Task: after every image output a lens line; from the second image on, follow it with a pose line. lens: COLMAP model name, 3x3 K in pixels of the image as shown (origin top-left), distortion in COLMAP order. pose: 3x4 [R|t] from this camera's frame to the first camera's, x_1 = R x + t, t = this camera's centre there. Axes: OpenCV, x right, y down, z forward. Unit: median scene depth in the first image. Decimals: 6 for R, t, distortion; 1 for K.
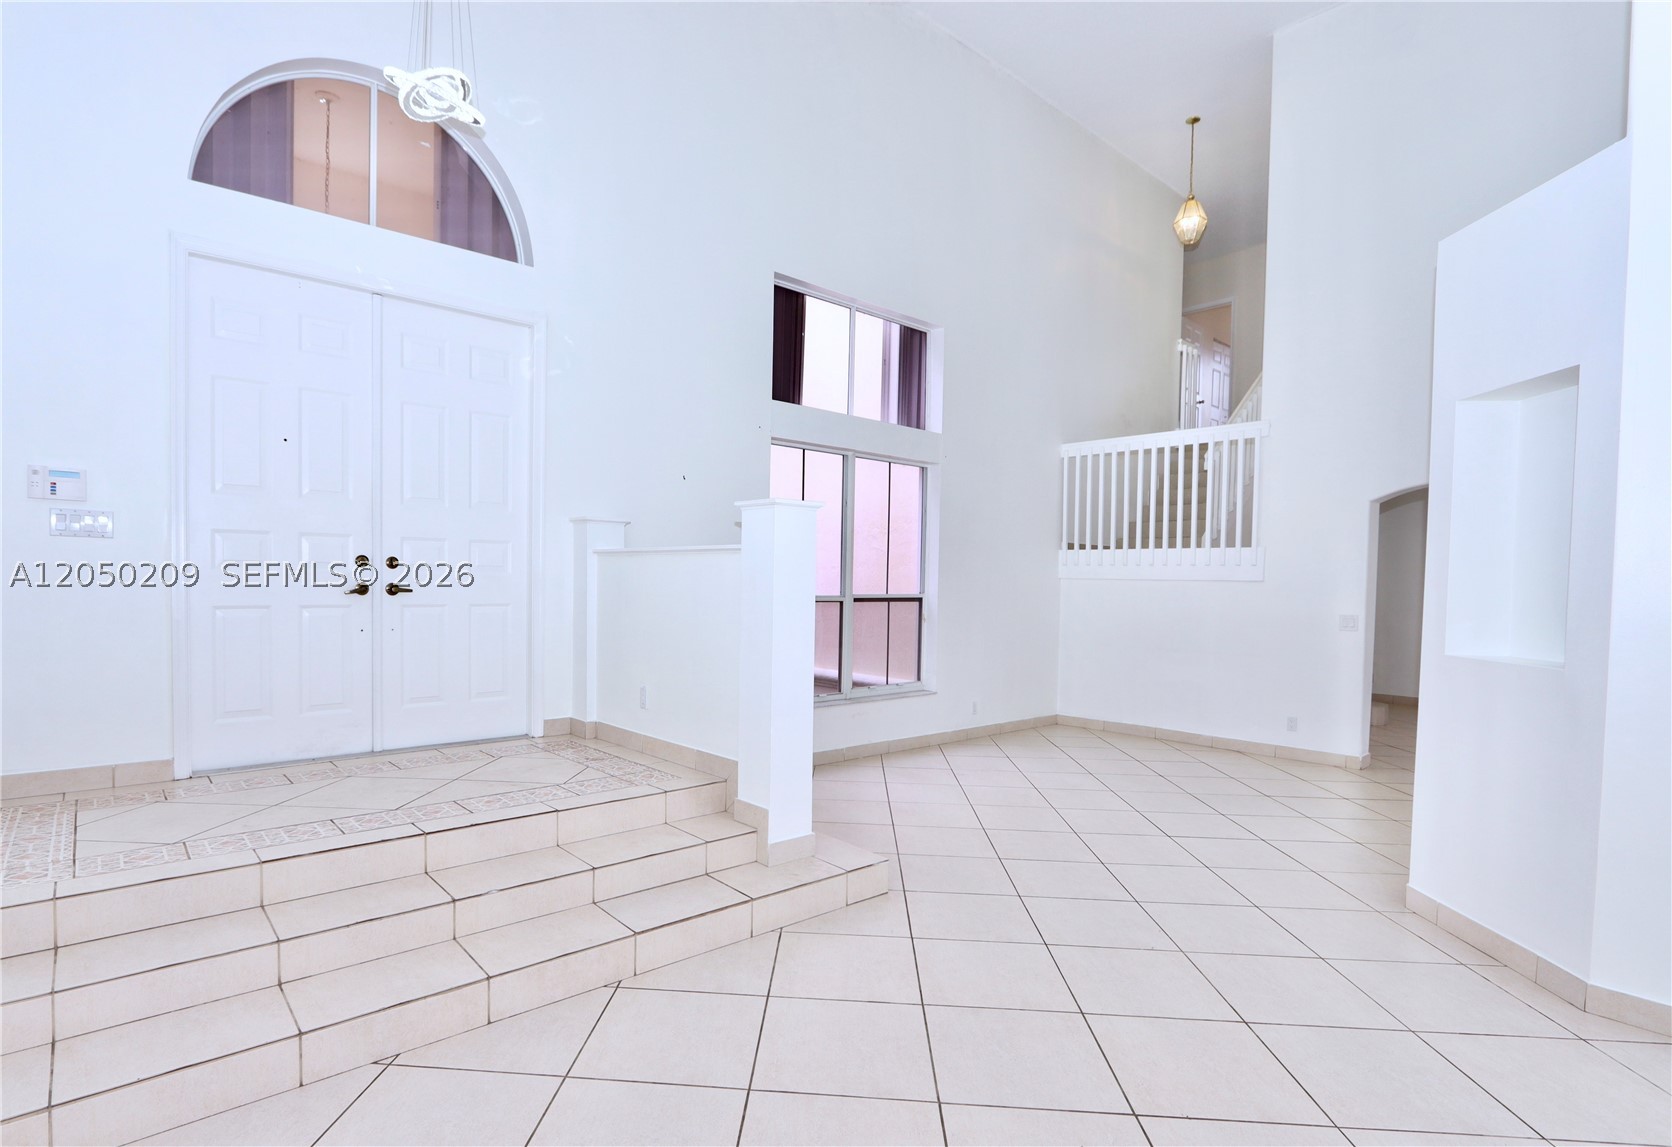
lens RADIAL K [[834.9, 0, 779.8], [0, 834.9, 606.6], [0, 0, 1]] dist [0.000724, -0.000141]
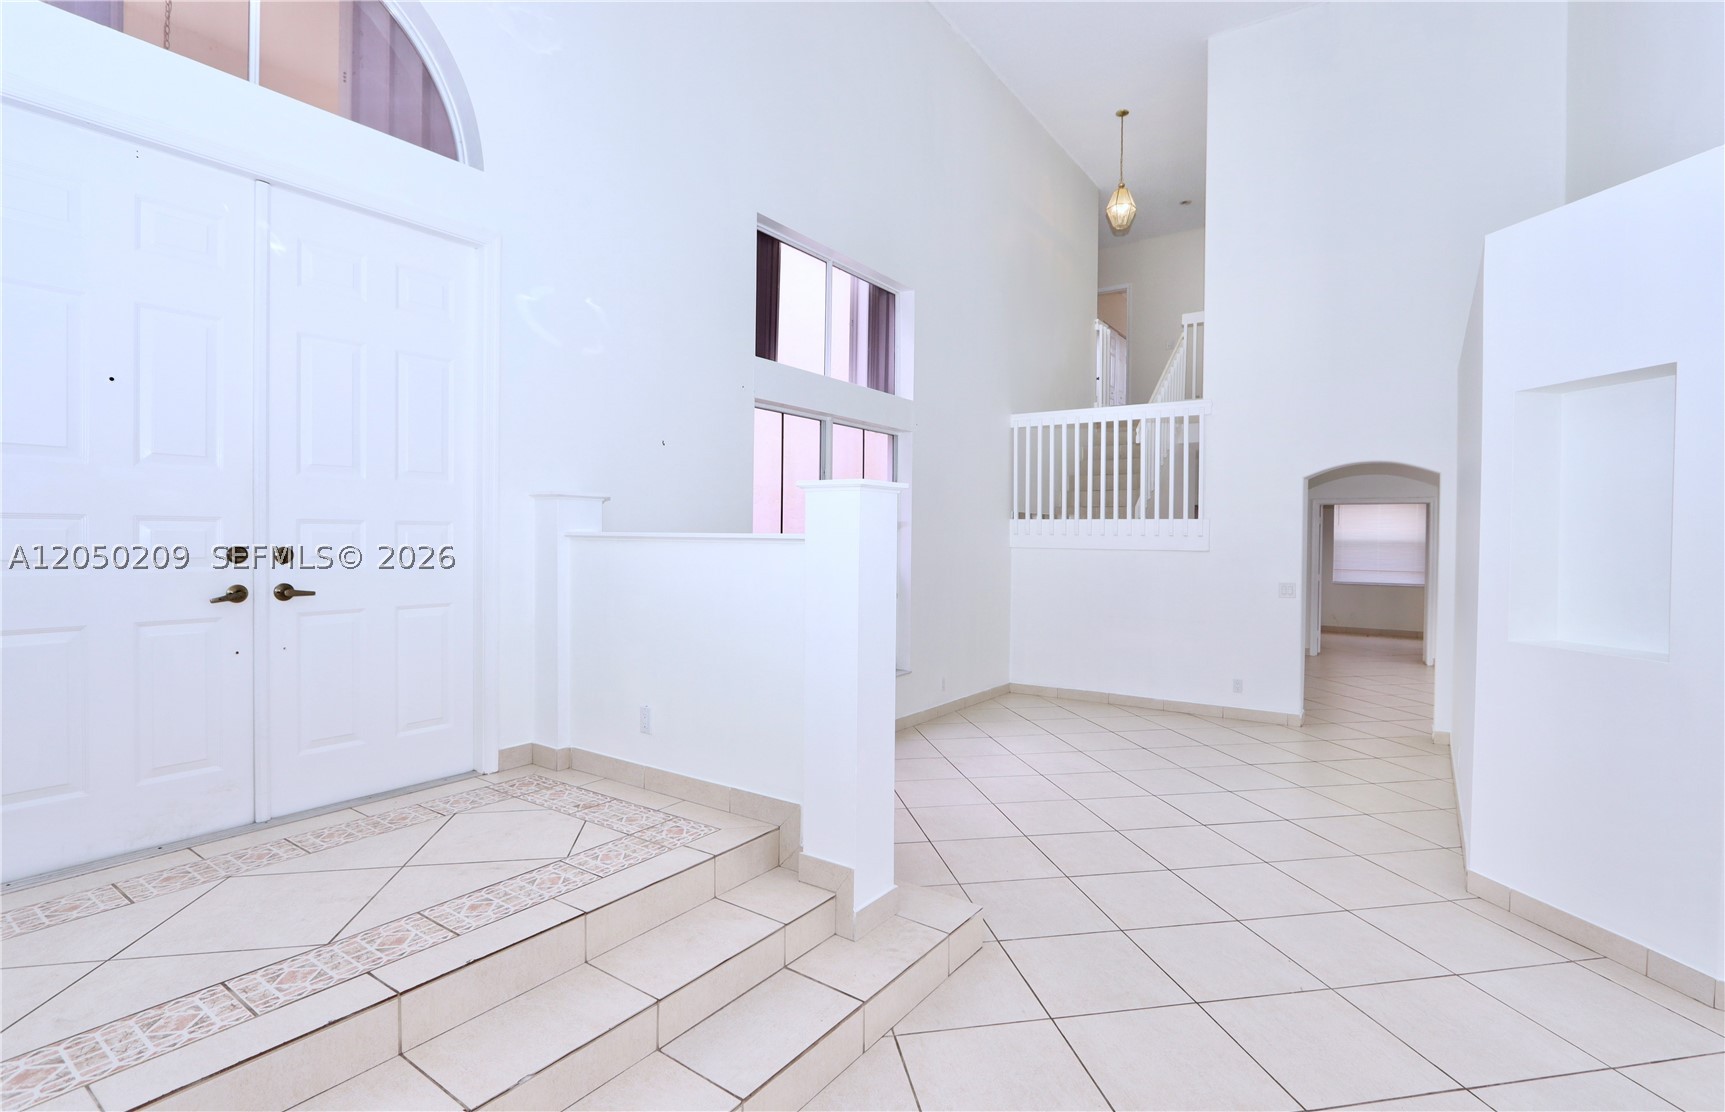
lens RADIAL K [[802.2, 0, 862.5], [0, 802.2, 556.0], [0, 0, 1]] dist [-0.002478, 0.000159]
pose [[0.967254, -0.014570, 0.253391, -0.137039], [0.016497, 0.999849, -0.005482, -0.035608], [-0.253273, 0.009482, 0.967348, 0.181574]]
